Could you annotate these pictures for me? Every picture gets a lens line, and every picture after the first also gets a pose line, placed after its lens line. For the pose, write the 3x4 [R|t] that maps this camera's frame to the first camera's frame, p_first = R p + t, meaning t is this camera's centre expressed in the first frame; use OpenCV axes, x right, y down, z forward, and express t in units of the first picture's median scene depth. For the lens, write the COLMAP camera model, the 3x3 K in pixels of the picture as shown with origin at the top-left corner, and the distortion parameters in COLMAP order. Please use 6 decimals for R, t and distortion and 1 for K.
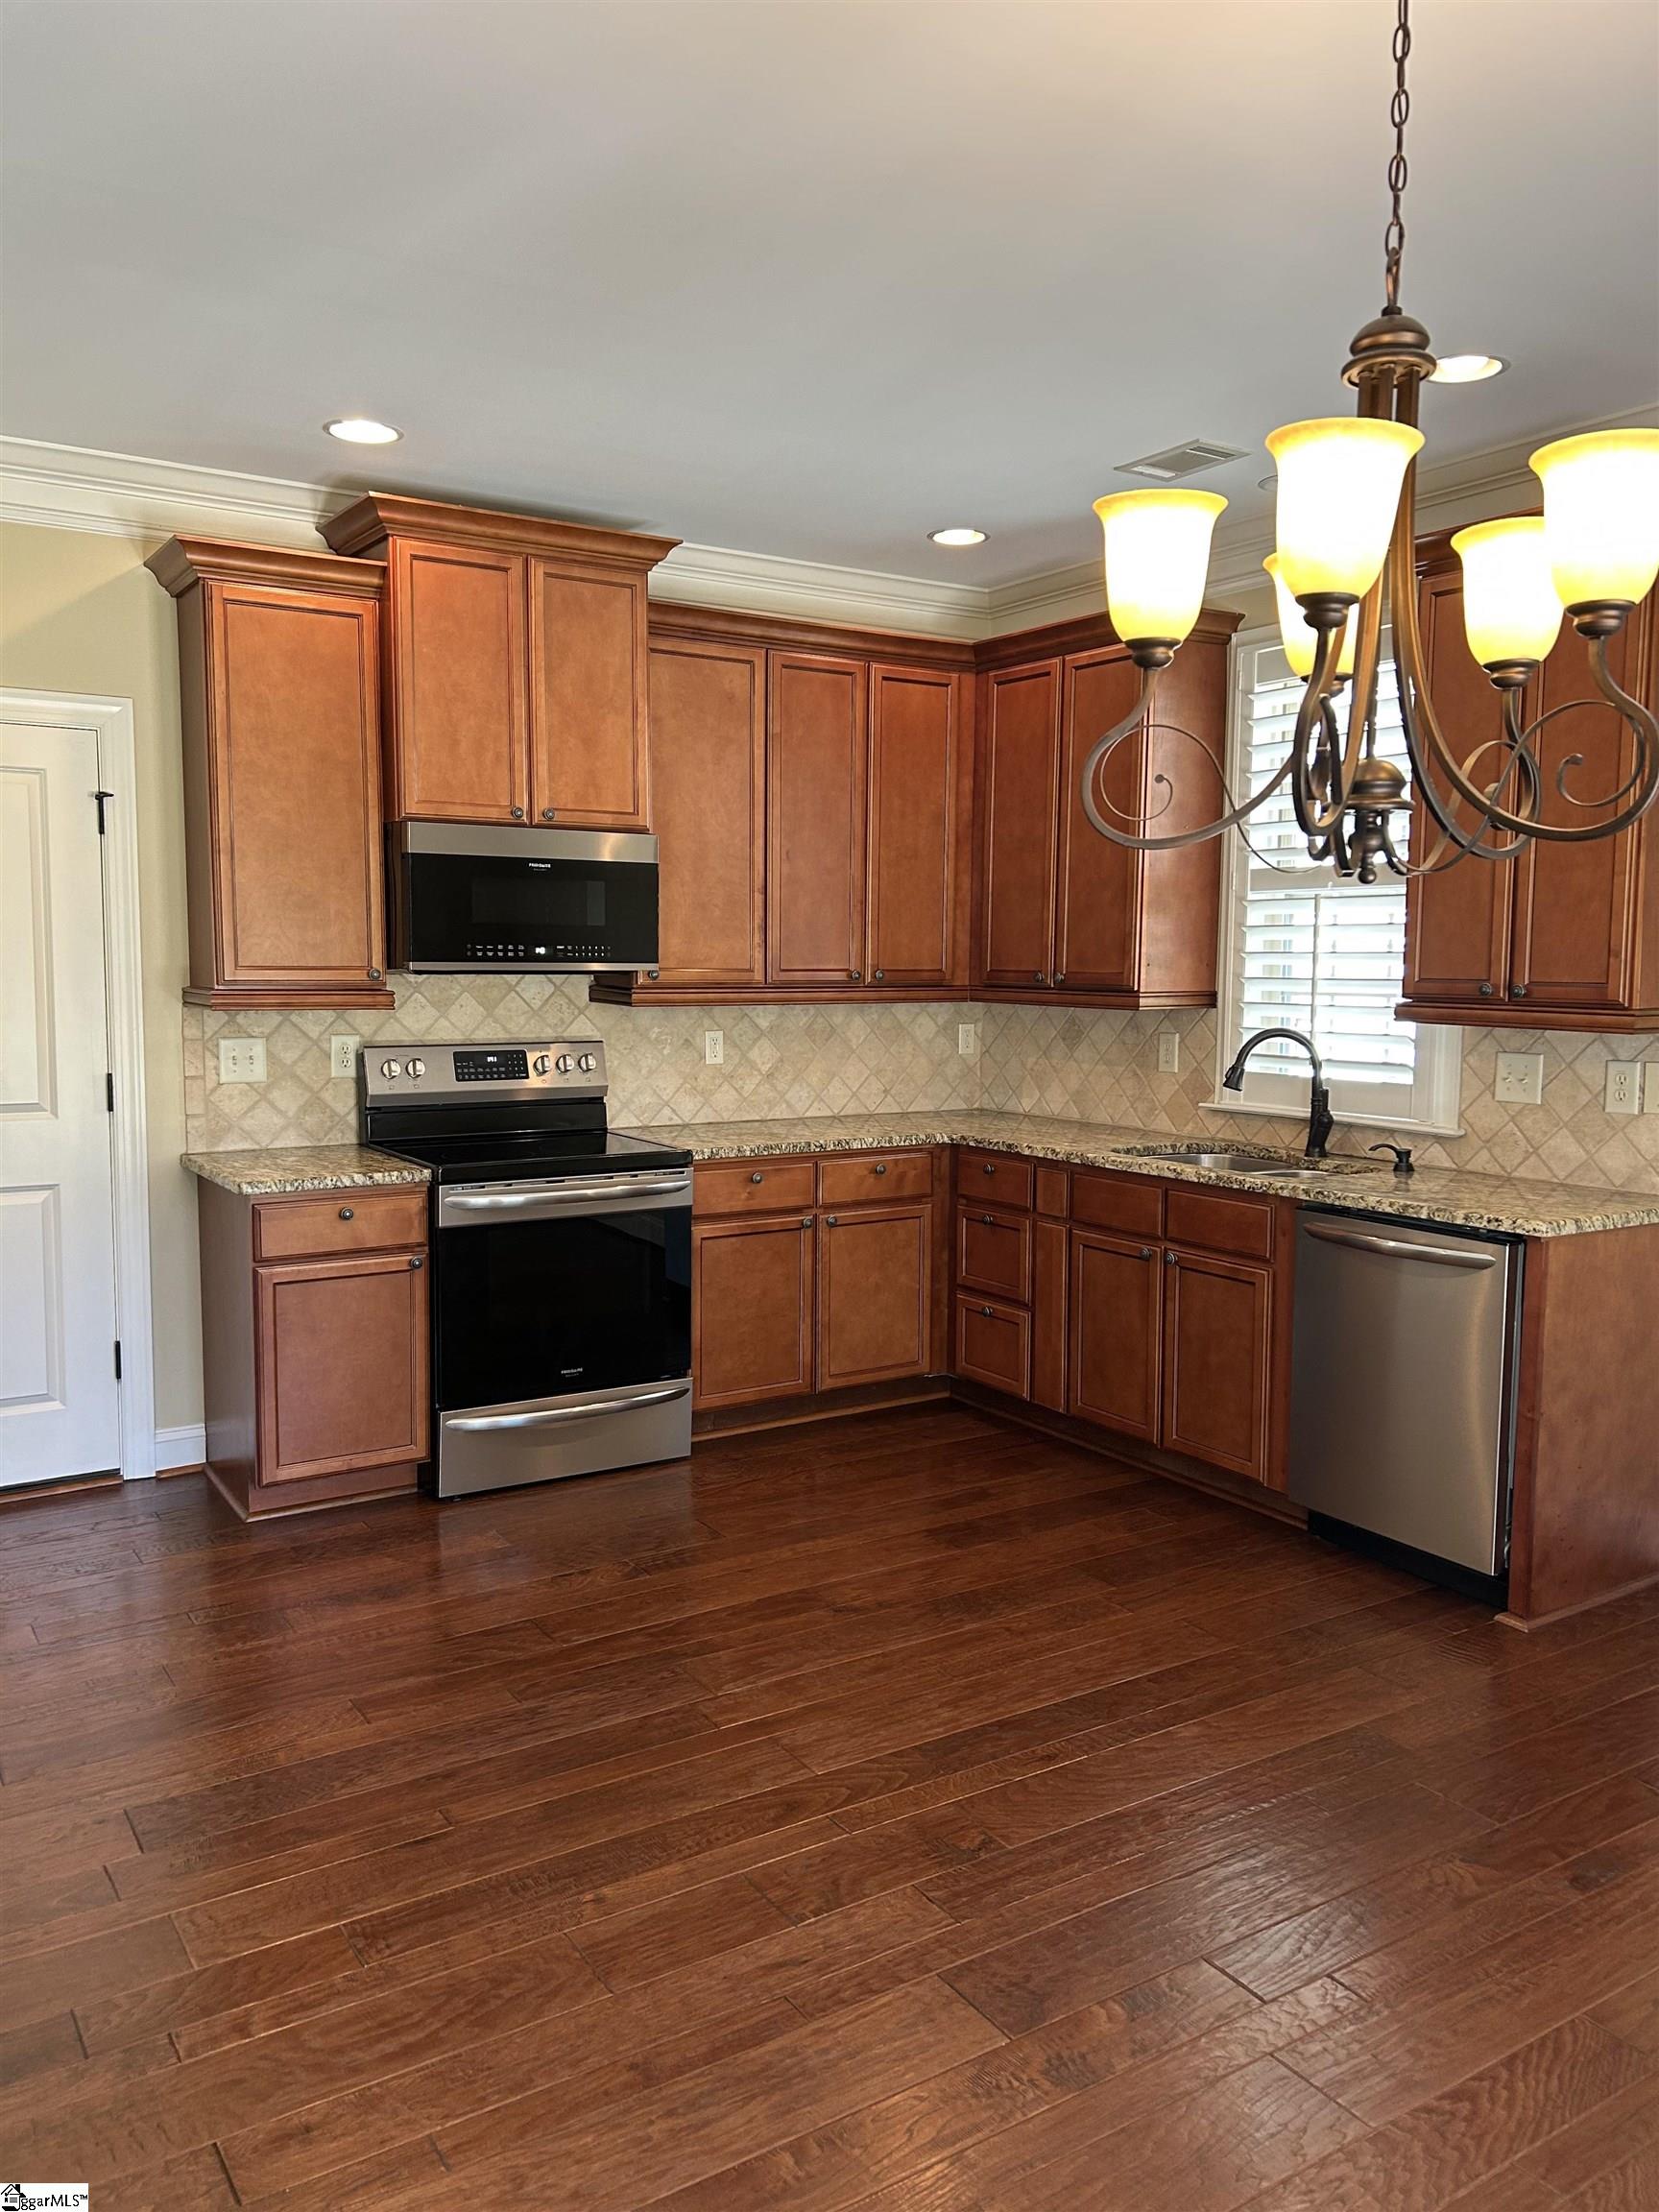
lens RADIAL K [[1666.1, 0, 826.7], [0, 1666.1, 1112.4], [0, 0, 1]] dist [0.052302, -0.040509]
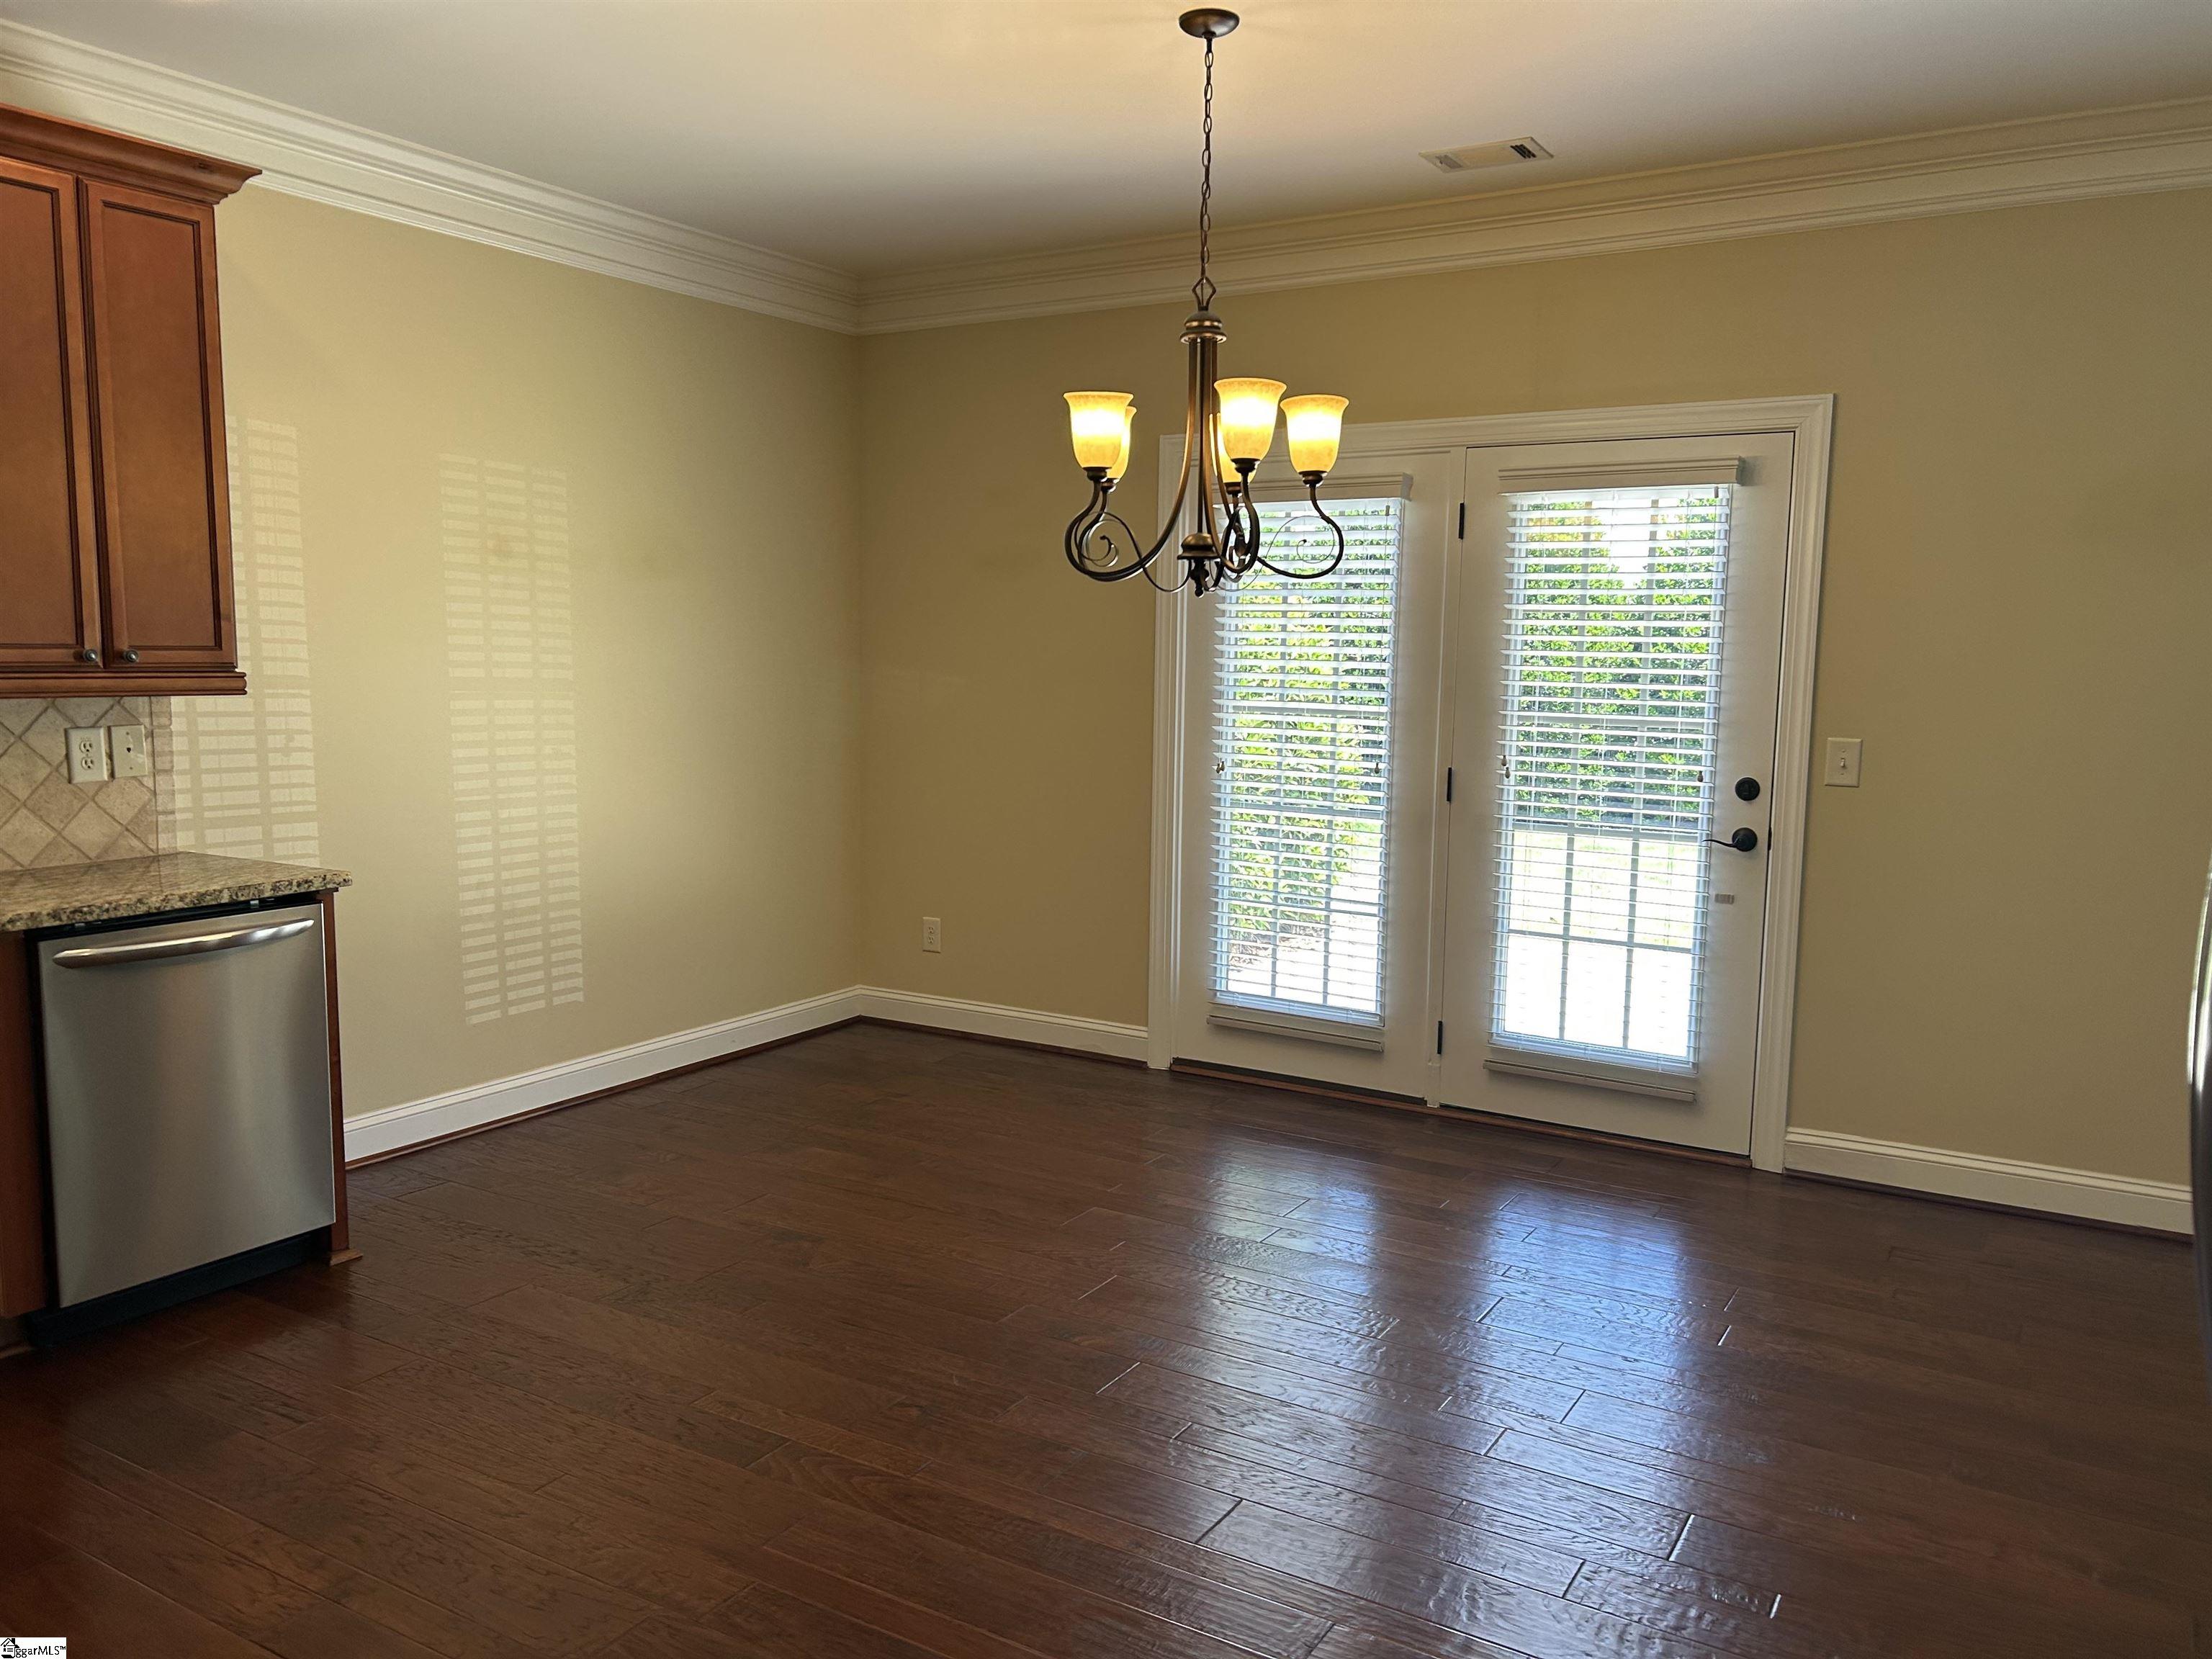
lens RADIAL K [[1666.1, 0, 1087.4], [0, 1666.1, 822.1], [0, 0, 1]] dist [0.052302, -0.040509]
pose [[-0.434716, -0.108131, 0.894052, -0.559013], [0.073234, 0.985233, 0.154767, -0.073709], [-0.897585, 0.132754, -0.420378, 0.784208]]
